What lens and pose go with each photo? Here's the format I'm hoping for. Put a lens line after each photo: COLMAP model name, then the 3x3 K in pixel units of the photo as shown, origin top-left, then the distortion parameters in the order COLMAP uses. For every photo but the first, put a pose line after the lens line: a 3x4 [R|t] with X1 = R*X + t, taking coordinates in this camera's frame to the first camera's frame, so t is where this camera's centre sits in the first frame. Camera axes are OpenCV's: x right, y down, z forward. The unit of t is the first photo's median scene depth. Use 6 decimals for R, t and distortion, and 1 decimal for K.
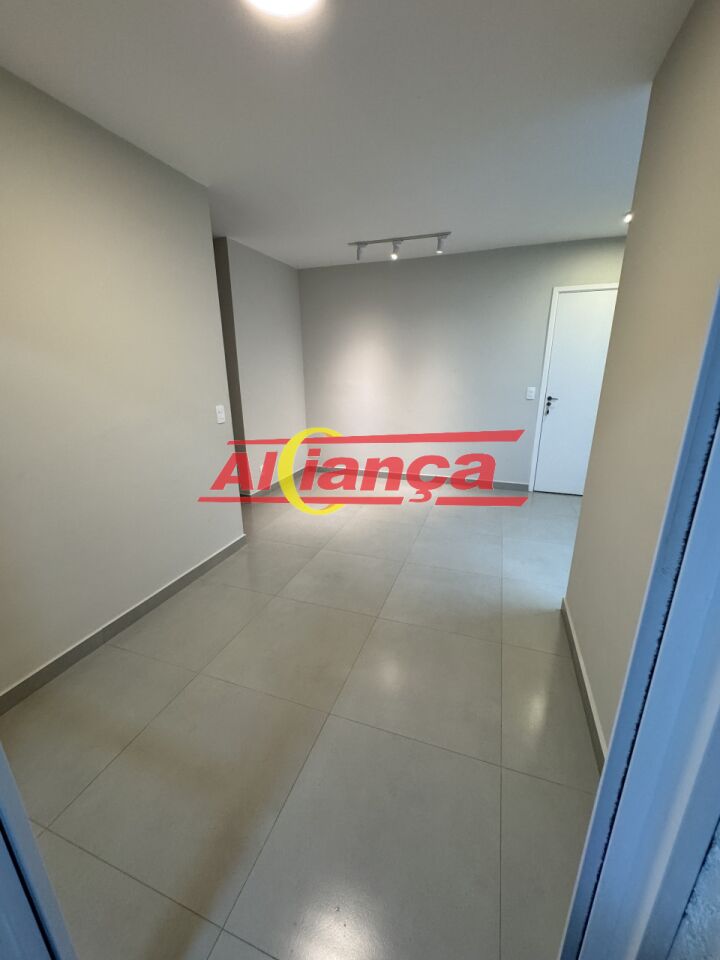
lens RADIAL K [[381.8, 0, 362.7], [0, 381.8, 480.4], [0, 0, 1]] dist [-0.003233, 0.000363]
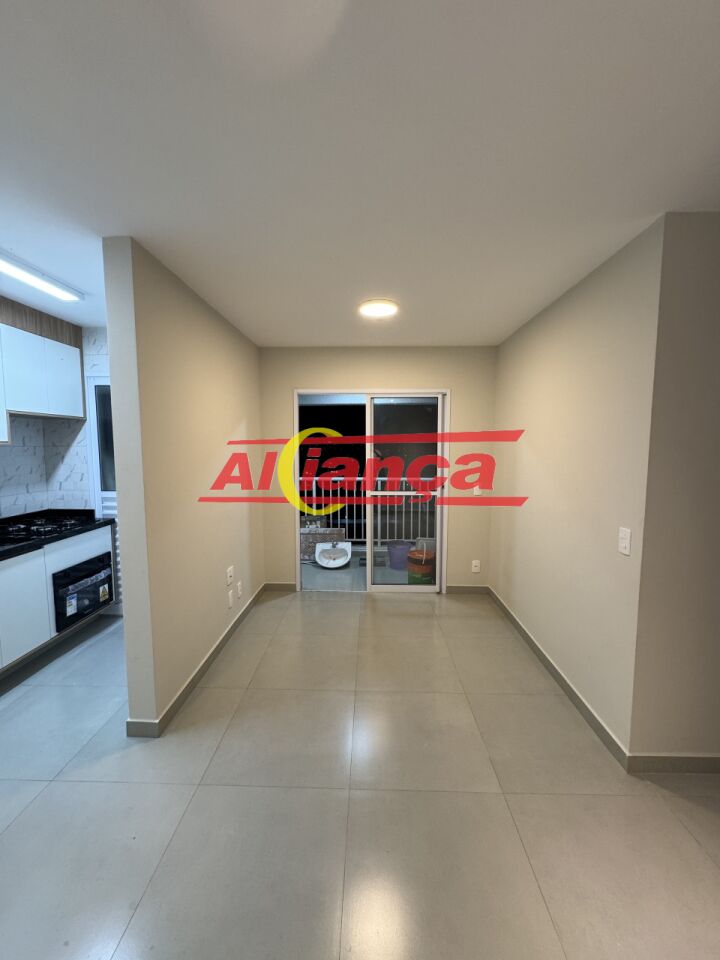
lens RADIAL K [[381.8, 0, 361.4], [0, 381.8, 479.6], [0, 0, 1]] dist [-0.003233, 0.000363]
pose [[-0.949312, 0.031441, -0.312760, 0.270006], [-0.090755, 0.925198, 0.368473, -0.473258], [0.300950, 0.378180, -0.875448, 1.396517]]
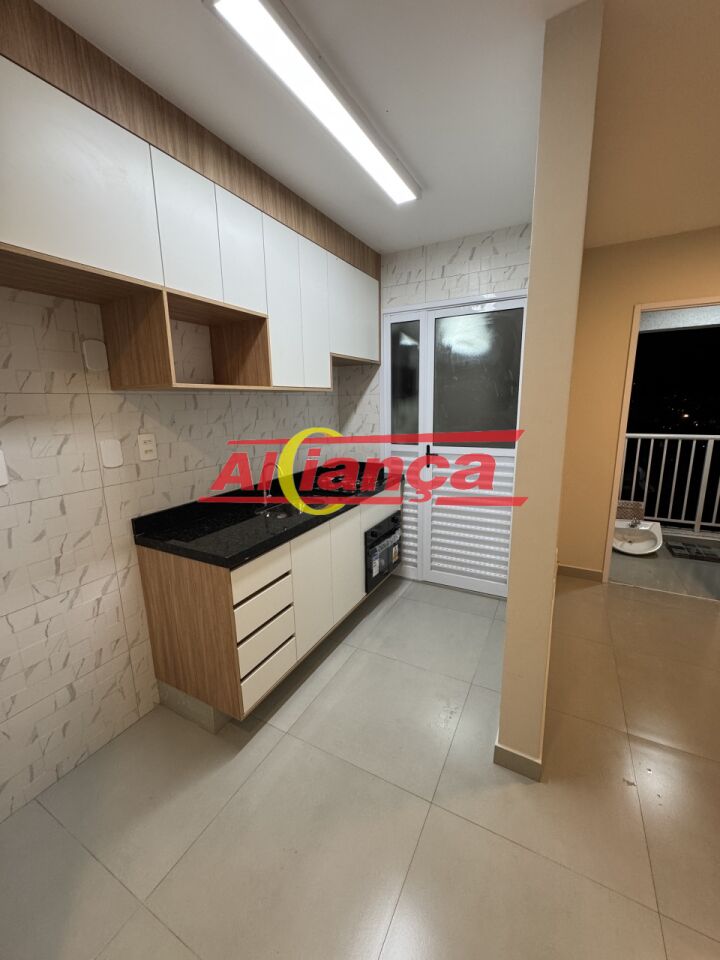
lens RADIAL K [[381.8, 0, 360.4], [0, 381.8, 479.2], [0, 0, 1]] dist [-0.003233, 0.000363]
pose [[-0.989017, -0.006375, 0.147665, 0.599912], [0.066098, 0.874523, 0.480459, -0.367343], [-0.132199, 0.484943, -0.864496, 1.121865]]
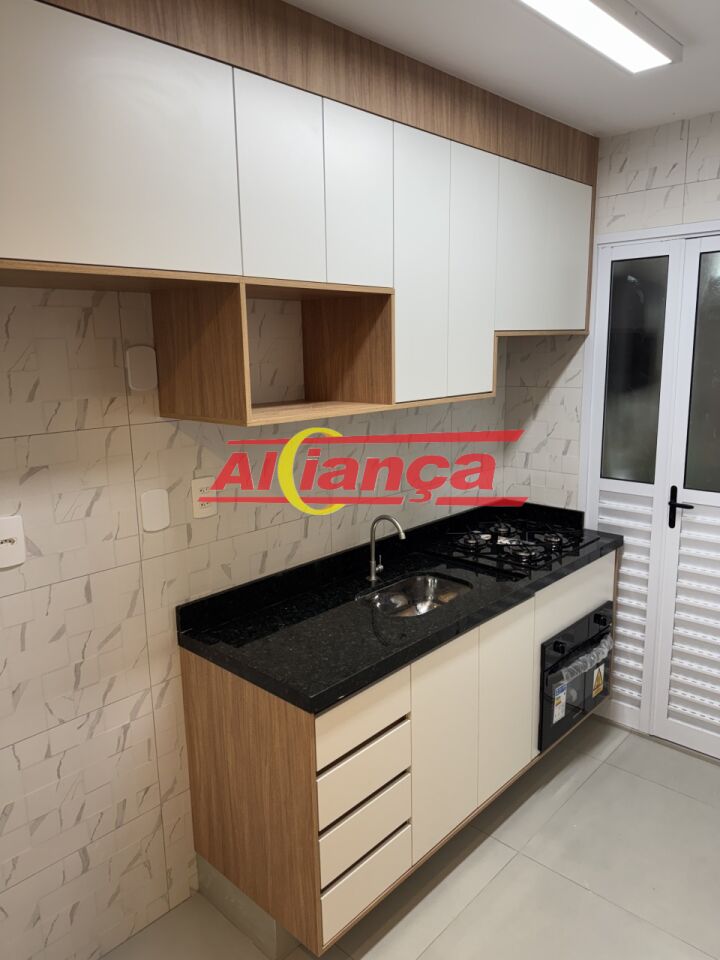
lens RADIAL K [[671.7, 0, 359.4], [0, 671.7, 476.0], [0, 0, 1]] dist [0.053307, -0.064346]
pose [[-0.915655, -0.053942, 0.398329, 0.598453], [0.142954, 0.882471, 0.448117, -0.457583], [-0.375686, 0.467263, -0.800328, 1.106419]]
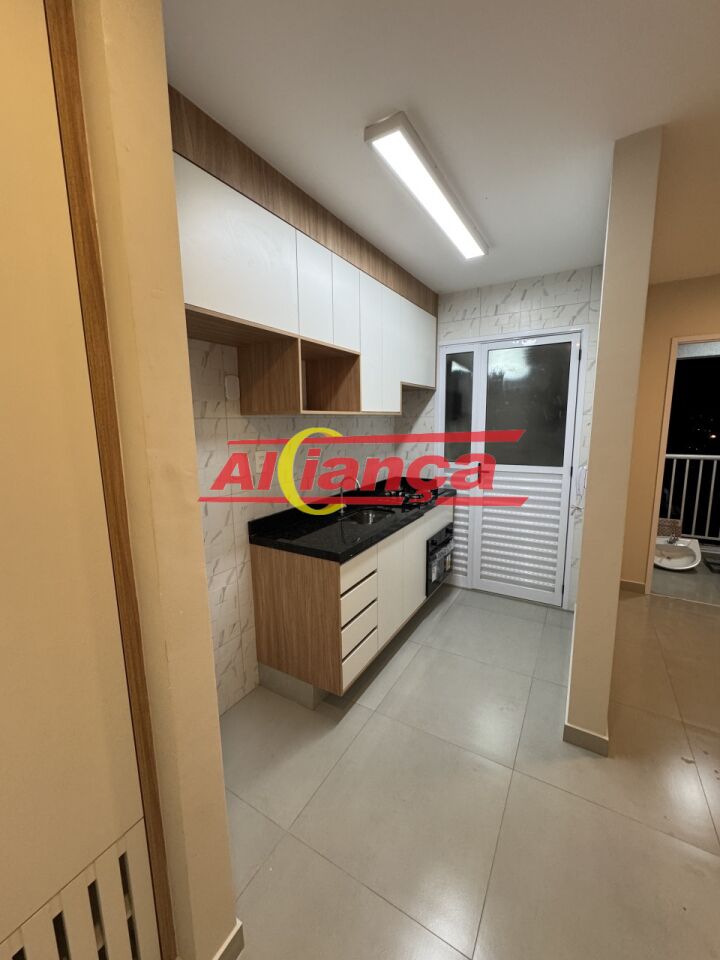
lens RADIAL K [[381.8, 0, 360.4], [0, 381.8, 479.0], [0, 0, 1]] dist [-0.003233, 0.000363]
pose [[-0.981750, -0.010911, 0.189861, 0.706035], [0.074279, 0.897051, 0.435640, -0.418271], [-0.175068, 0.441793, -0.879869, 1.243583]]
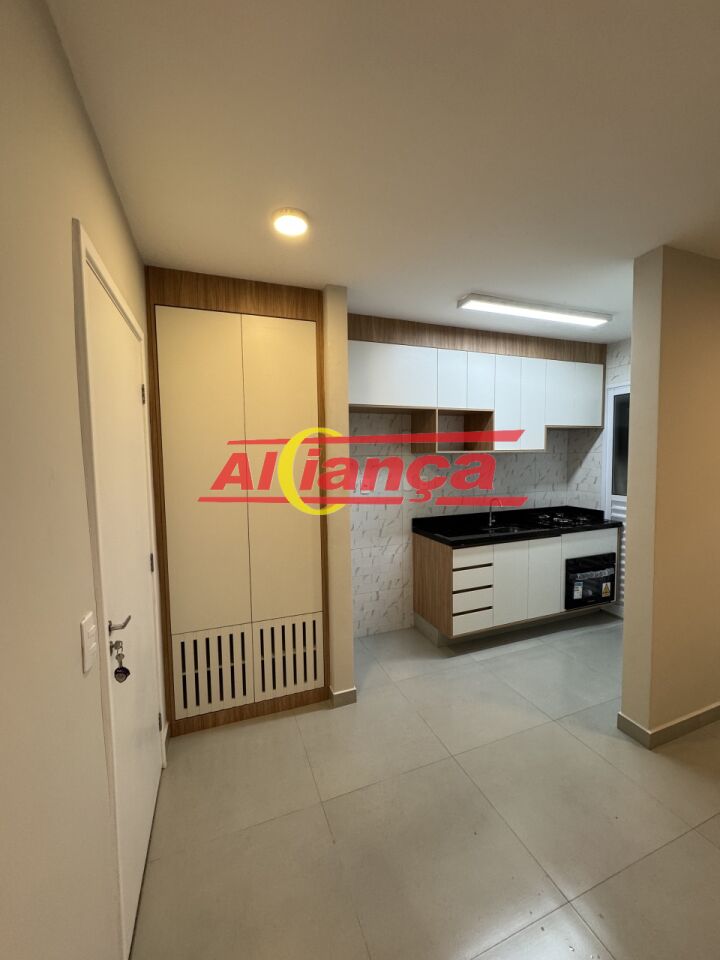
lens RADIAL K [[381.8, 0, 360.2], [0, 381.8, 479.2], [0, 0, 1]] dist [-0.003233, 0.000363]
pose [[-0.650878, -0.032680, 0.758479, 0.255387], [0.243691, 0.937211, 0.249501, -0.494107], [-0.719008, 0.347229, -0.602046, 1.467631]]
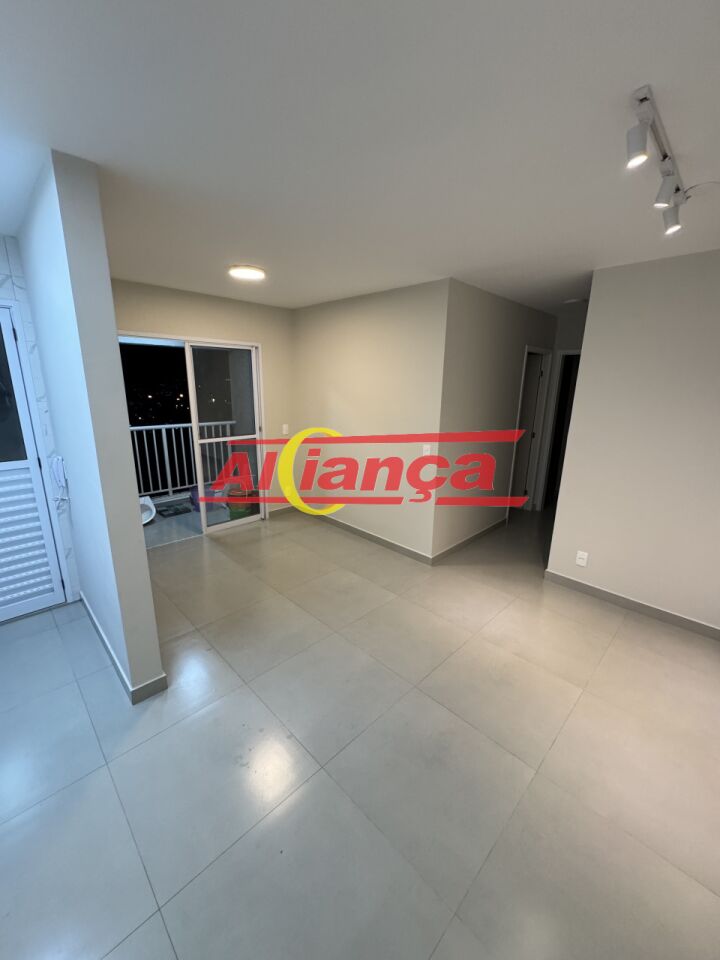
lens RADIAL K [[381.8, 0, 360.4], [0, 381.8, 479.3], [0, 0, 1]] dist [-0.003233, 0.000363]
pose [[-0.429545, 0.218727, -0.876156, 0.842715], [-0.282312, 0.889069, 0.360357, -0.481122], [0.857783, 0.402138, -0.320146, 1.242780]]
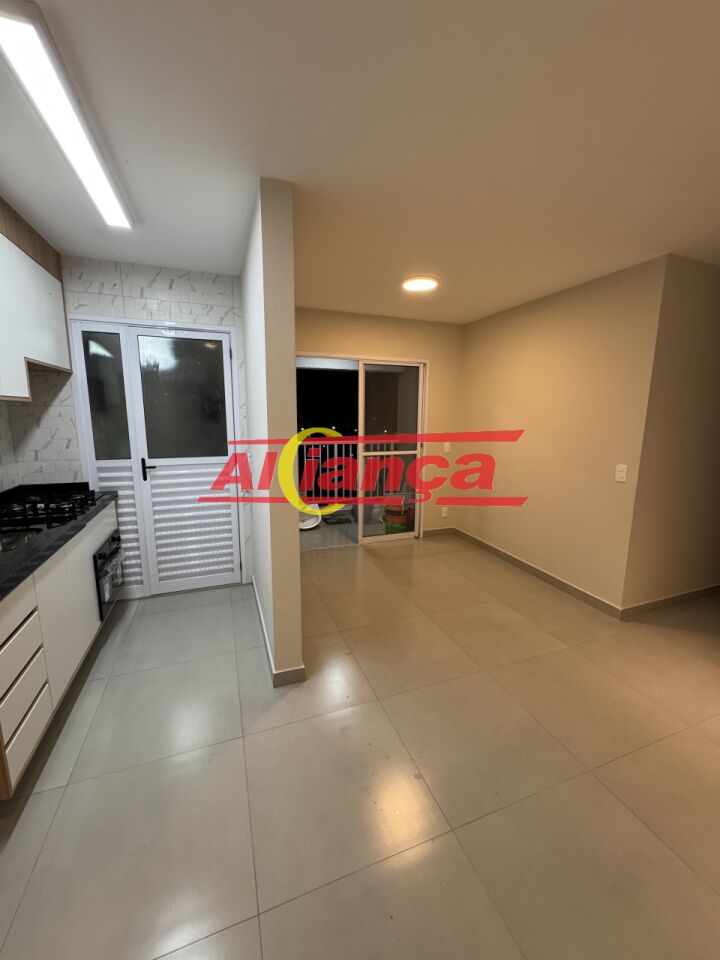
lens RADIAL K [[381.8, 0, 360.8], [0, 381.8, 479.2], [0, 0, 1]] dist [-0.003233, 0.000363]
pose [[-0.762933, 0.108269, -0.637347, 0.790362], [-0.197330, 0.899825, 0.389071, -0.410838], [0.615625, 0.422602, -0.665142, 1.243162]]
